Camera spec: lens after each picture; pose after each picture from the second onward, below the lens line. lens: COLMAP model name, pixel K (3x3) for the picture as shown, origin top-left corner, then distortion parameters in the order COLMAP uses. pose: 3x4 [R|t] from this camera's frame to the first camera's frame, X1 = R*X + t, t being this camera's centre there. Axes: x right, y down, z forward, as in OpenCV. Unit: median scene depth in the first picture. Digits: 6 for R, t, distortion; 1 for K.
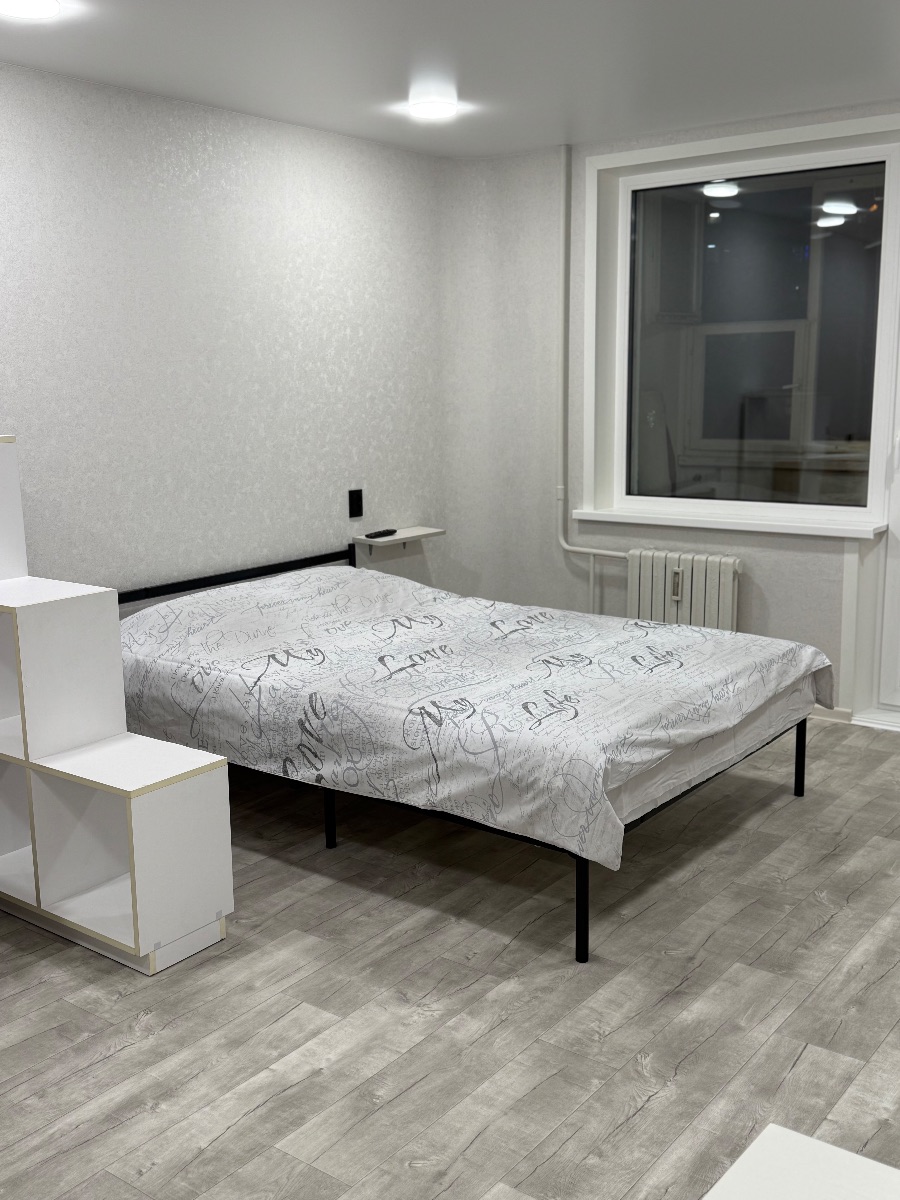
lens RADIAL K [[1200.4, 0, 446.1], [0, 1200.4, 600.2], [0, 0, 1]] dist [0.069727, 0.000000]
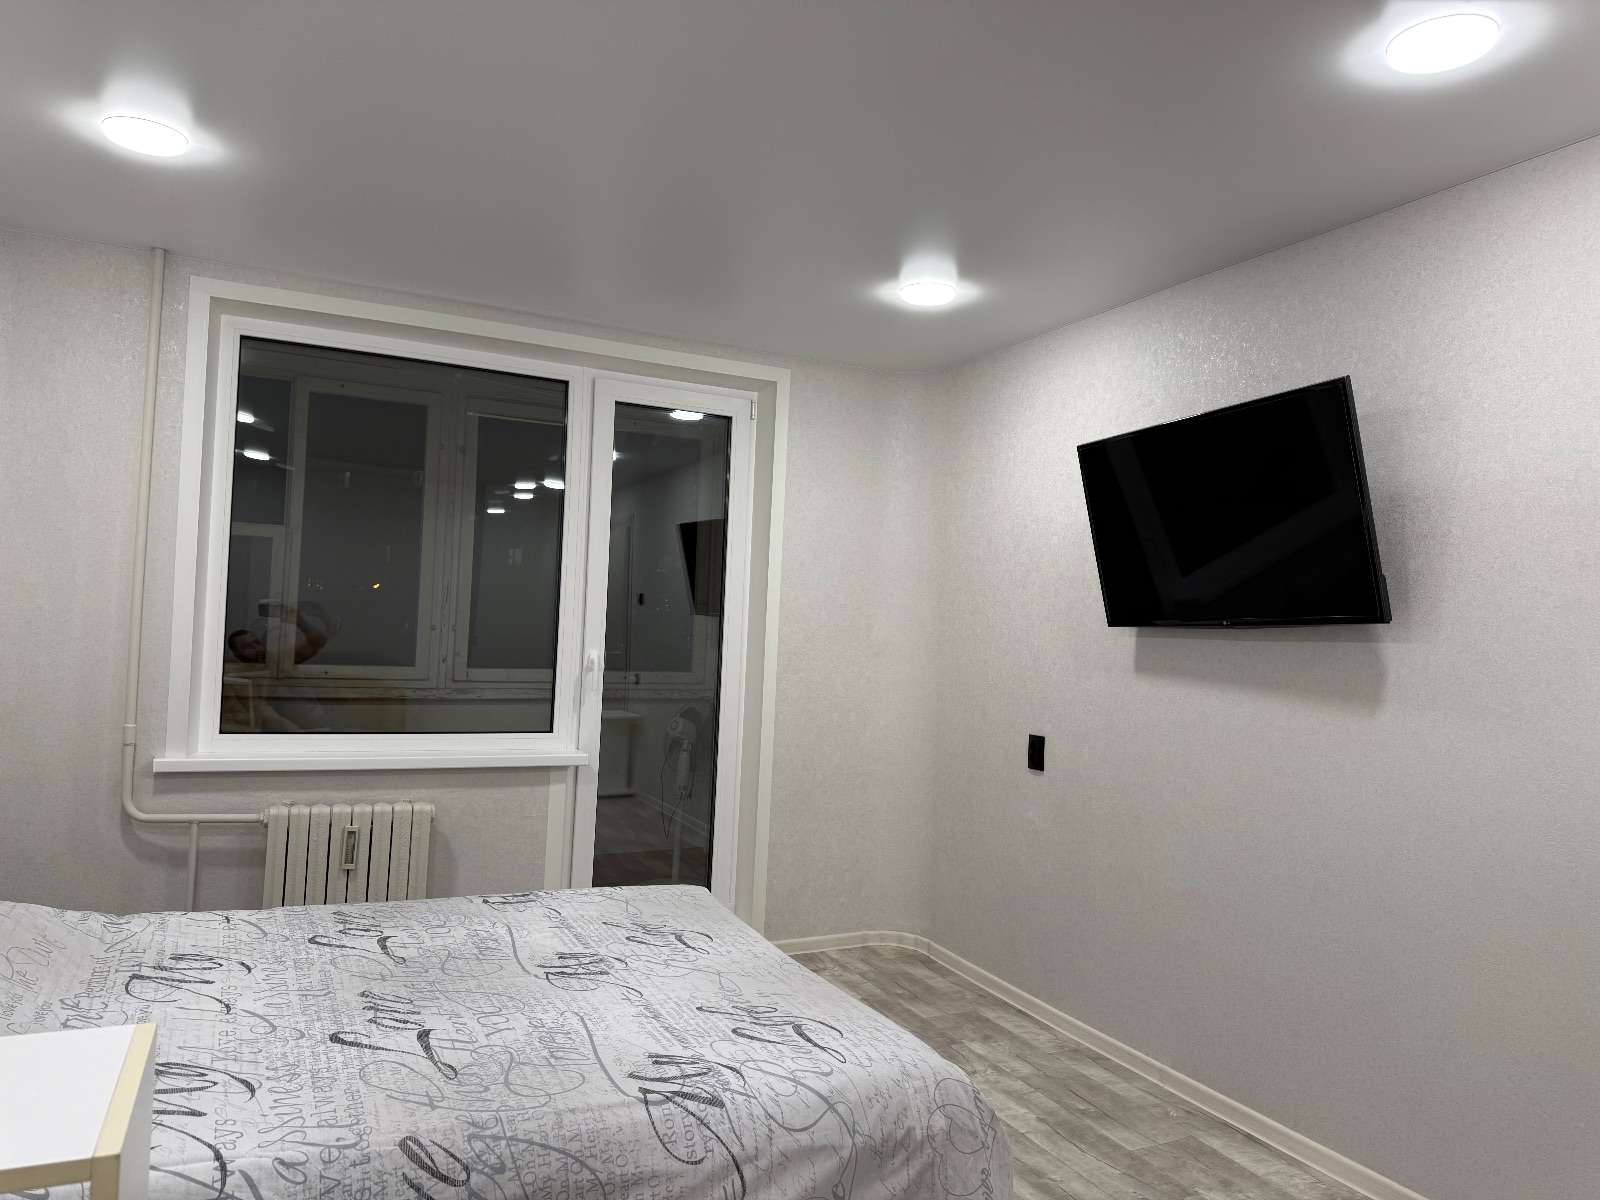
lens RADIAL K [[1129.4, 0, 800.7], [0, 1129.4, 591.3], [0, 0, 1]] dist [0.009484, -0.004612]
pose [[0.458156, 0.064474, 0.886530, -0.452305], [0.116432, 0.984419, -0.131765, -0.063981], [-0.881213, 0.163589, 0.443511, 0.587155]]
